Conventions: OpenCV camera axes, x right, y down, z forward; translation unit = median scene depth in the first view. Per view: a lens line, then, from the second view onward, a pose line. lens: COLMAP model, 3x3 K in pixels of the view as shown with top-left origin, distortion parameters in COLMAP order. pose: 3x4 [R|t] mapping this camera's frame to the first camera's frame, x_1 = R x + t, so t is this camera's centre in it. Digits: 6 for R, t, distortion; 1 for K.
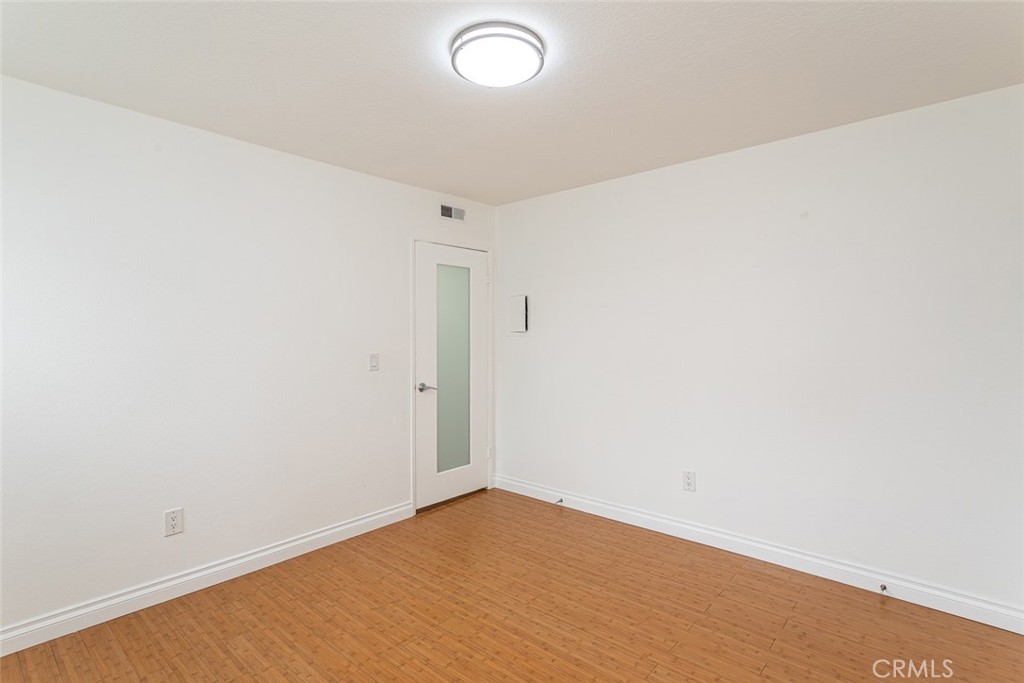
lens RADIAL K [[484.6, 0, 510.0], [0, 484.6, 339.1], [0, 0, 1]] dist [0.002388, 0.000492]
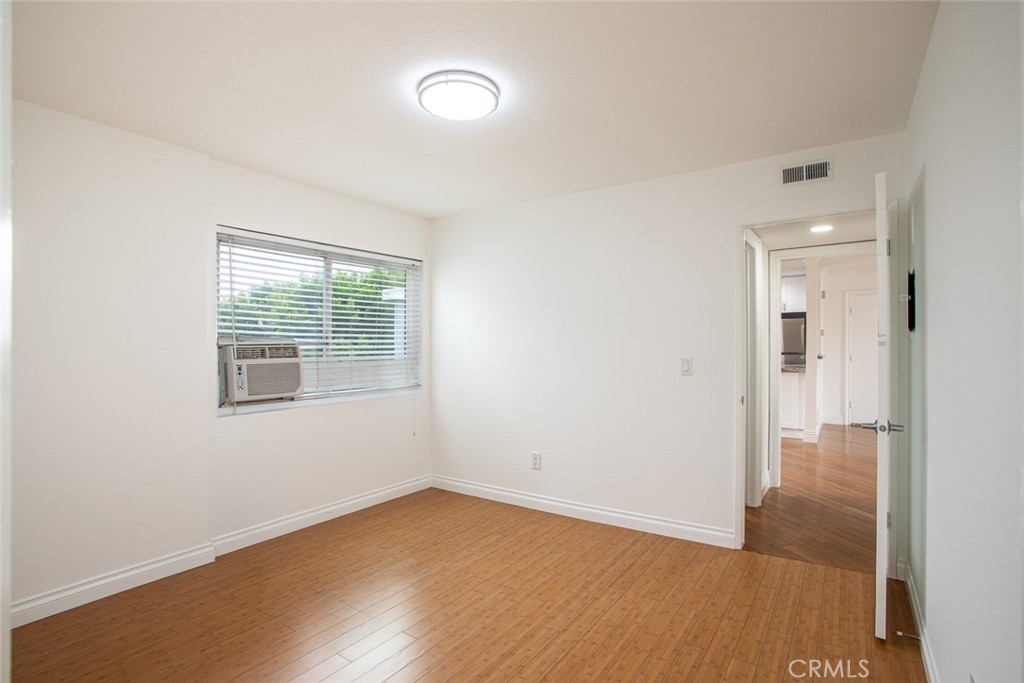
lens RADIAL K [[493.7, 0, 518.2], [0, 493.7, 342.4], [0, 0, 1]] dist [-0.036013, 0.000310]
pose [[0.154962, 0.001367, -0.987919, 0.774293], [-0.000275, 0.999999, 0.001341, -0.001867], [0.987920, 0.000064, 0.154962, 0.639429]]
